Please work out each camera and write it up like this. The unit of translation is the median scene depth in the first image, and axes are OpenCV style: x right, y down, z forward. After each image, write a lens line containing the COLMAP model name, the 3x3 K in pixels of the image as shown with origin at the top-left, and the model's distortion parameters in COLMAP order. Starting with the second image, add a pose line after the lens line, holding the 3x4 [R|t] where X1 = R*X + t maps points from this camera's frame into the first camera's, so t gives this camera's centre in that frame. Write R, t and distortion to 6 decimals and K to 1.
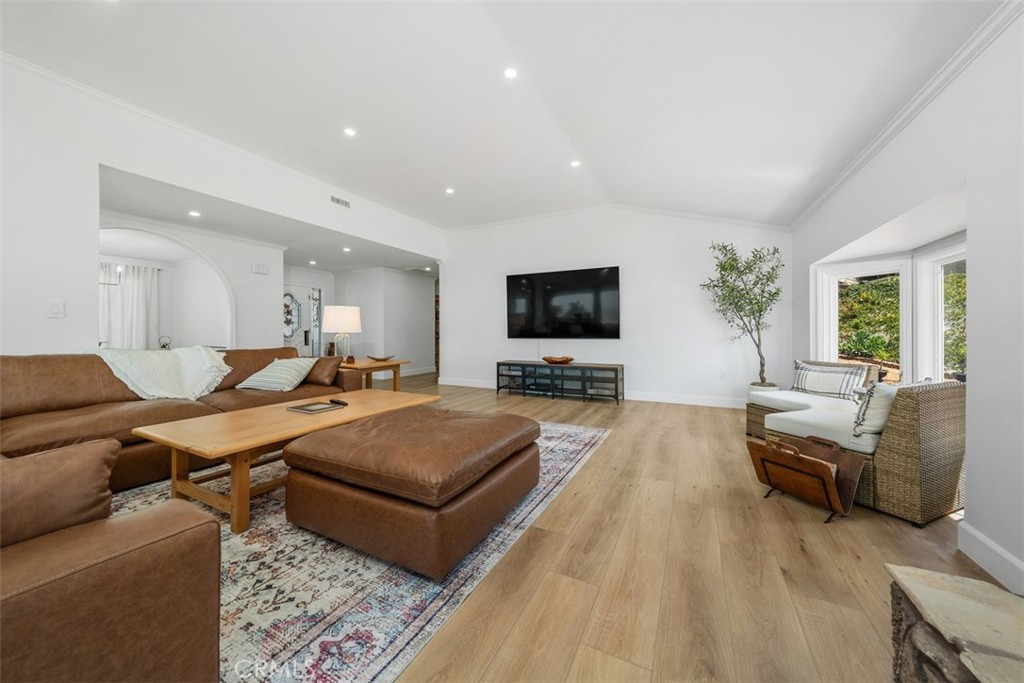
lens RADIAL K [[363.5, 0, 511.4], [0, 363.5, 328.4], [0, 0, 1]] dist [-0.001009, -0.000031]
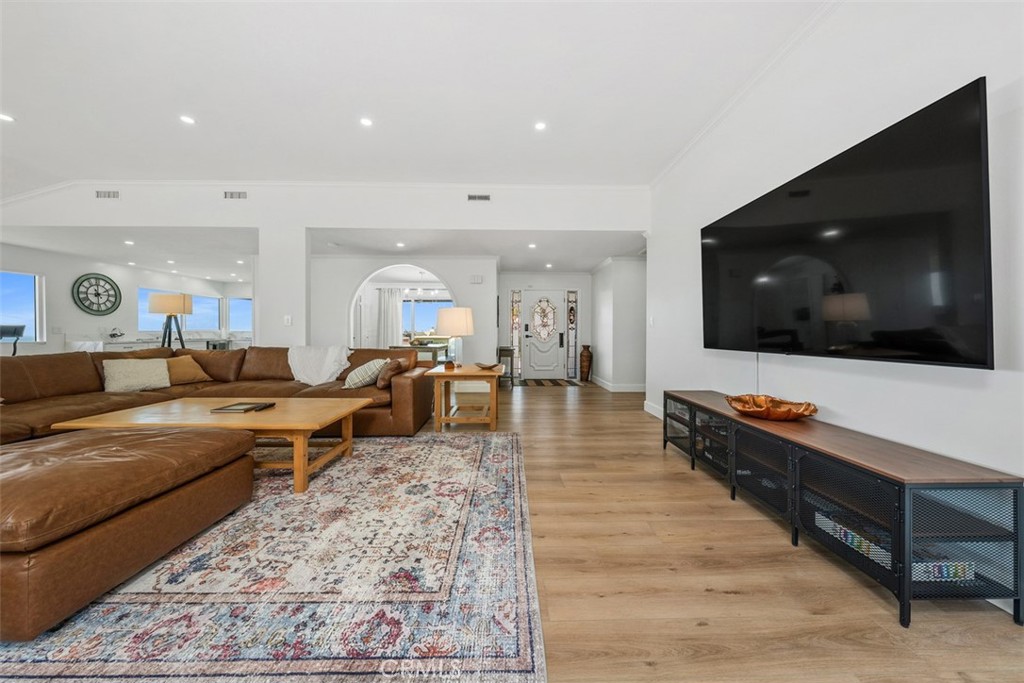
lens RADIAL K [[351.7, 0, 516.9], [0, 351.7, 334.0], [0, 0, 1]] dist [-0.001328, -0.000085]
pose [[0.464079, 0.003483, -0.885787, 0.433089], [0.005146, 0.999965, 0.006628, 0.002533], [0.885779, -0.007634, 0.464045, 0.732236]]
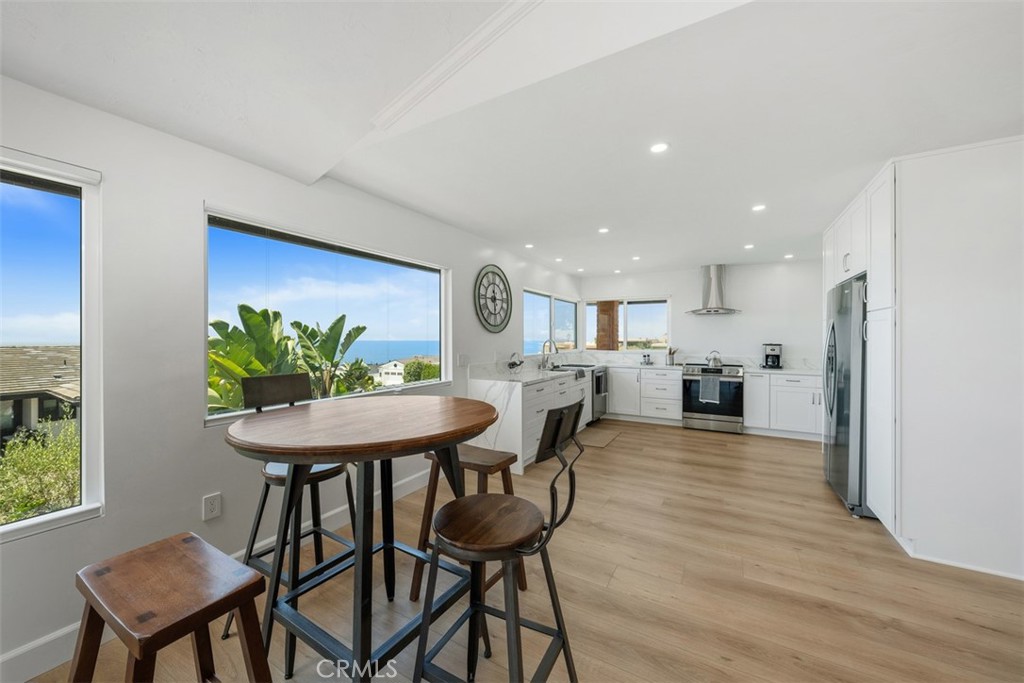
lens RADIAL K [[382.4, 0, 508.4], [0, 382.4, 336.1], [0, 0, 1]] dist [-0.001684, -0.000143]
pose [[-0.071051, -0.004056, -0.997464, -0.699871], [0.004828, 0.999979, -0.004410, -0.061680], [0.997461, -0.005129, -0.071030, -0.027916]]
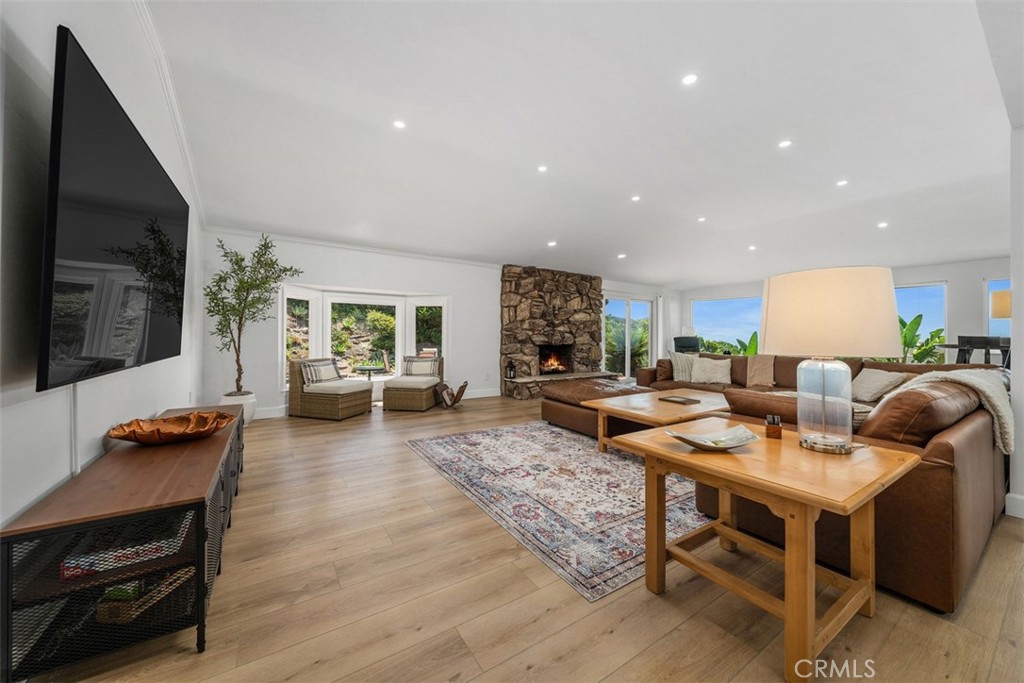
lens RADIAL K [[370.5, 0, 517.1], [0, 370.5, 335.0], [0, 0, 1]] dist [-0.000651, -0.000026]
pose [[-0.863531, -0.010017, 0.504197, -0.413000], [-0.013598, 0.999902, -0.003424, -0.003352], [-0.504113, -0.009813, -0.863582, 1.458827]]
